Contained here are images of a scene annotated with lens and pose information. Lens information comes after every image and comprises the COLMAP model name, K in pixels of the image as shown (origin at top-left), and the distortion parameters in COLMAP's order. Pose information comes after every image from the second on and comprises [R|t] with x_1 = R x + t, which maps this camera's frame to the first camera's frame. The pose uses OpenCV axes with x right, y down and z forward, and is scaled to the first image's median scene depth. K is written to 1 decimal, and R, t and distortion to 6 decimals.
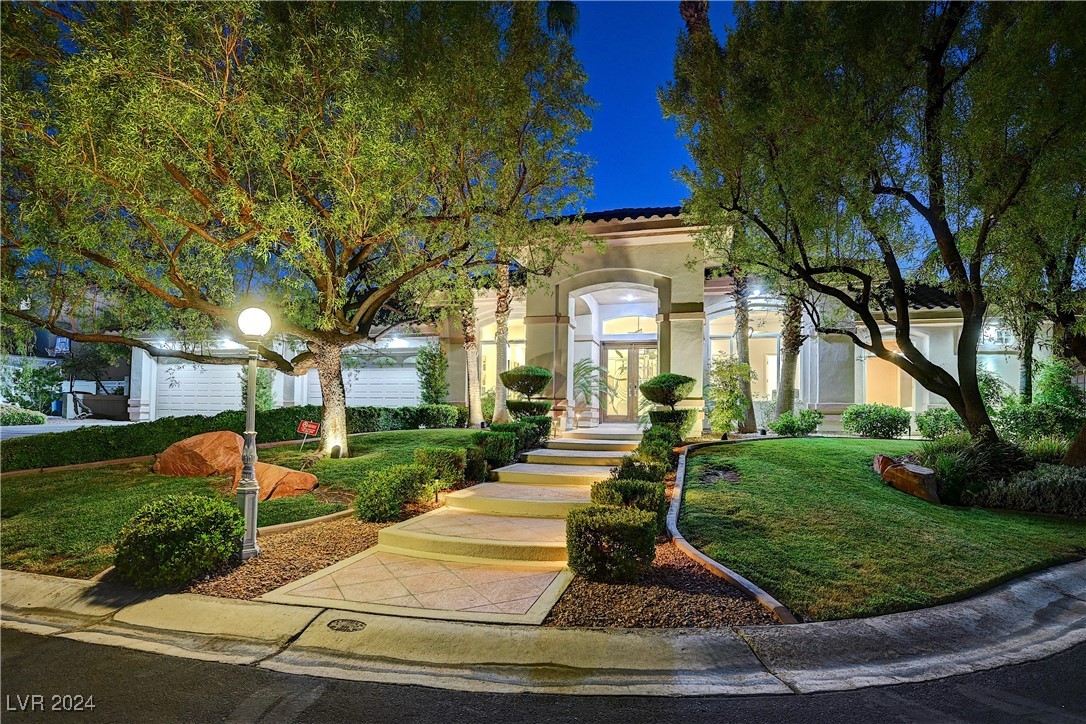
lens RADIAL K [[565.6, 0, 540.3], [0, 565.6, 371.3], [0, 0, 1]] dist [-0.000254, 0.000182]
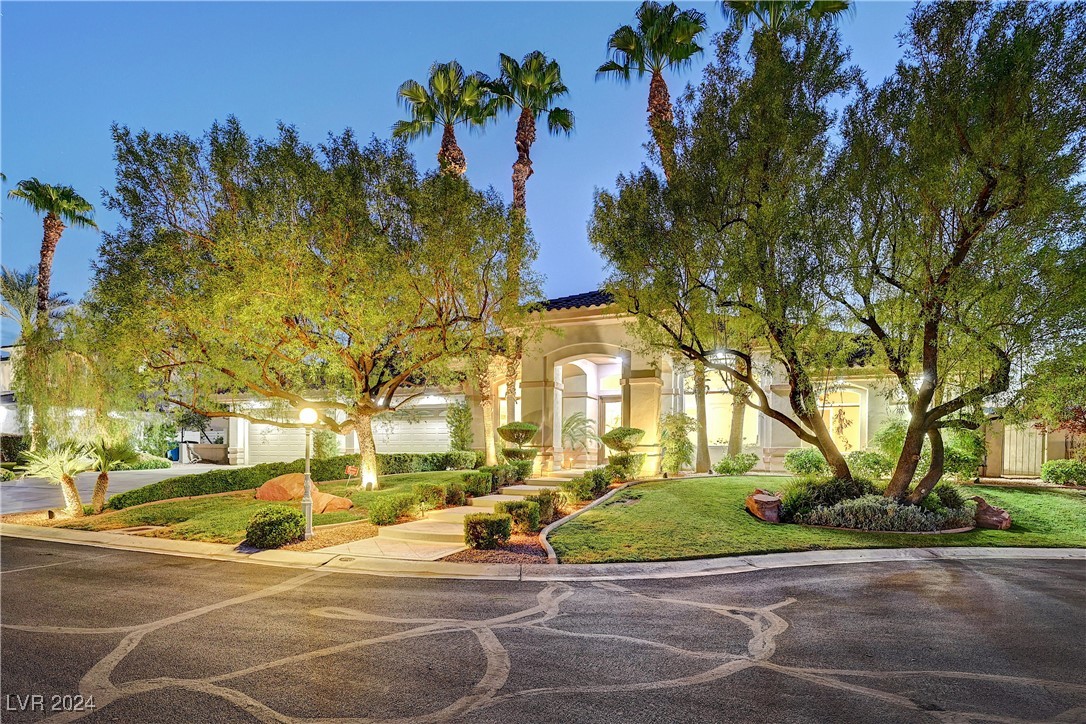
lens RADIAL K [[605.2, 0, 551.2], [0, 605.2, 418.4], [0, 0, 1]] dist [-0.008311, -0.000372]
pose [[0.992463, -0.015220, -0.121598, 0.302760], [0.017290, 0.999723, 0.015987, -0.052507], [0.121321, -0.017969, 0.992451, -0.503621]]
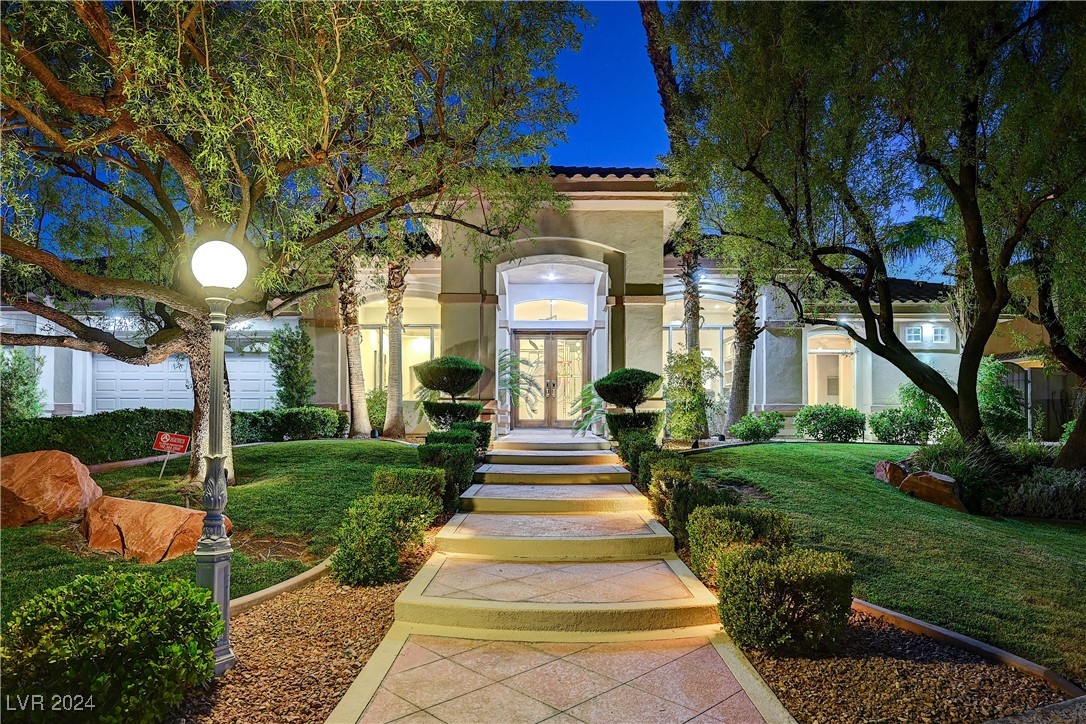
lens RADIAL K [[658.2, 0, 530.8], [0, 658.2, 383.1], [0, 0, 1]] dist [0.005559, -0.004771]
pose [[0.965843, 0.005729, 0.259065, -0.206282], [-0.011503, 0.999718, 0.020778, 0.009048], [-0.258873, -0.023048, 0.965636, 0.146200]]
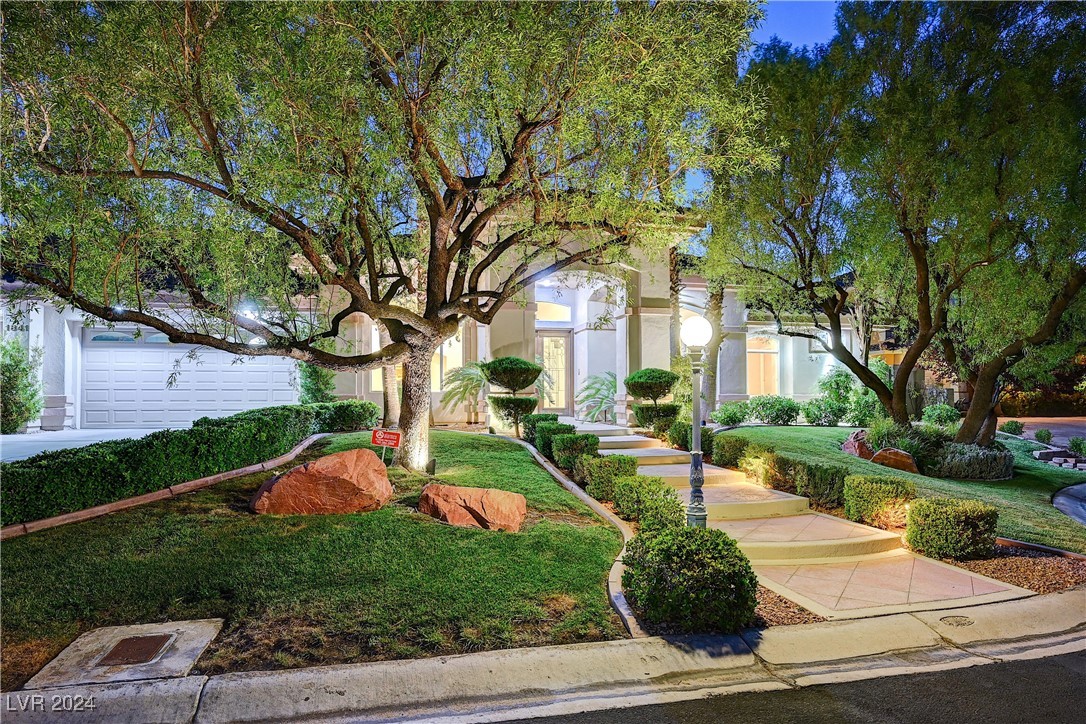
lens RADIAL K [[658.2, 0, 526.0], [0, 658.2, 363.4], [0, 0, 1]] dist [0.005559, -0.004771]
pose [[0.874408, 0.012762, 0.485024, -0.694661], [-0.024514, 0.999539, 0.017893, -0.025991], [-0.484572, -0.027536, 0.874318, 0.113674]]
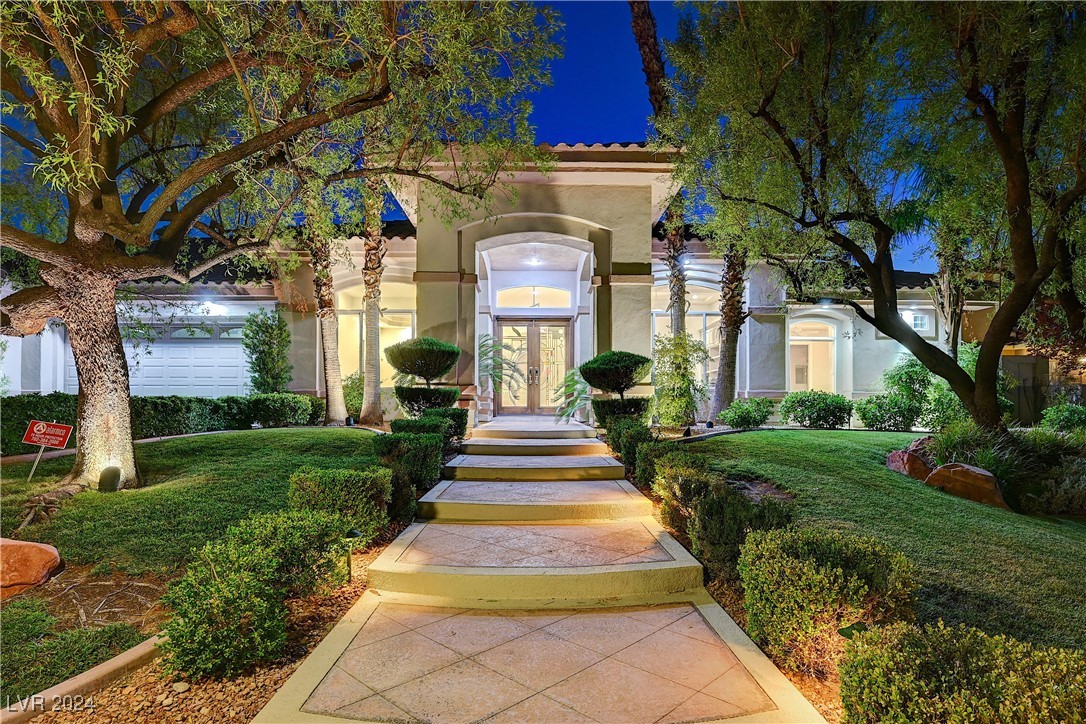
lens RADIAL K [[565.6, 0, 532.3], [0, 565.6, 386.1], [0, 0, 1]] dist [-0.000254, 0.000182]
pose [[0.958572, 0.001176, 0.284847, -0.132758], [-0.012362, 0.999221, 0.037477, 0.031061], [-0.284581, -0.039446, 0.957840, 0.381597]]
